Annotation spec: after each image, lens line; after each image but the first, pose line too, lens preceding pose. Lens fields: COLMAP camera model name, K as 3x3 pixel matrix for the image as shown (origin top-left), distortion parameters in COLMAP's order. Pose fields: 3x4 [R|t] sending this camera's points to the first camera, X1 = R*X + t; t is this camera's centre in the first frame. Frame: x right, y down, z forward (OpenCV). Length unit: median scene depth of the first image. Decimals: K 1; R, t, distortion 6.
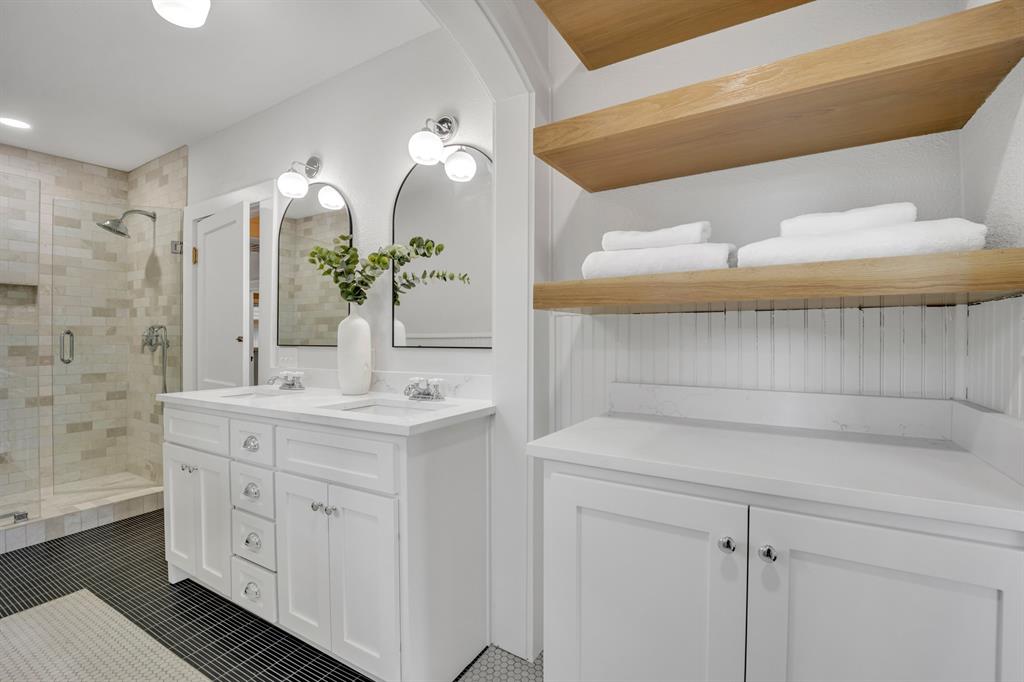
lens RADIAL K [[447.5, 0, 519.2], [0, 447.5, 341.2], [0, 0, 1]] dist [-0.026377, 0.000096]
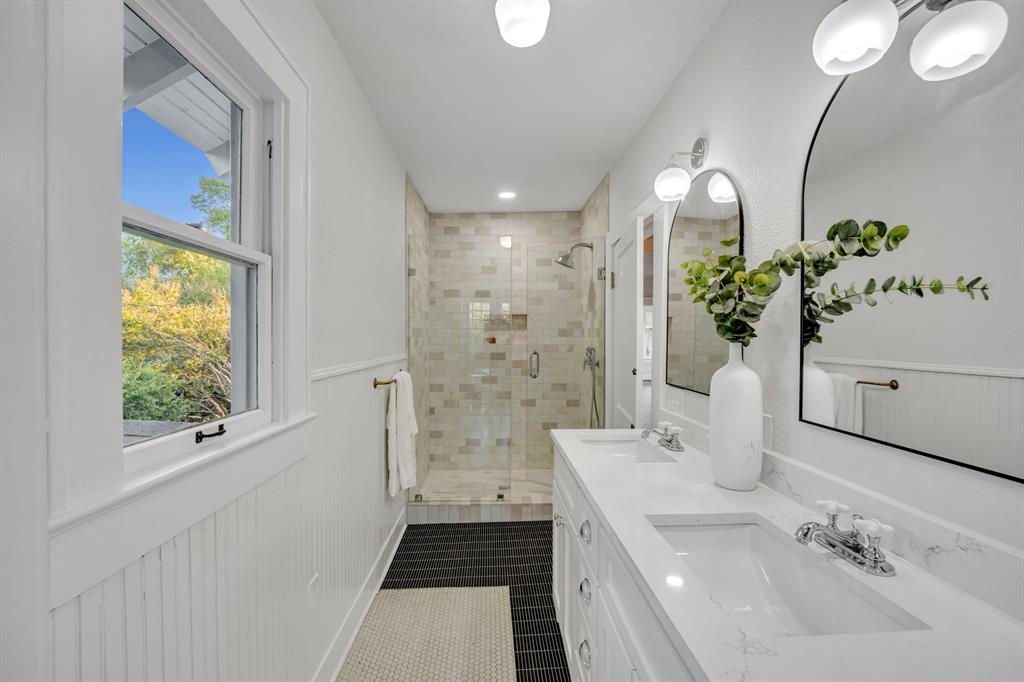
lens RADIAL K [[447.5, 0, 516.6], [0, 447.5, 347.2], [0, 0, 1]] dist [-0.026377, 0.000096]
pose [[0.563535, 0.010702, -0.826023, -0.017549], [0.005451, 0.999846, 0.016673, -0.086819], [0.826074, -0.013898, 0.563390, 0.352682]]
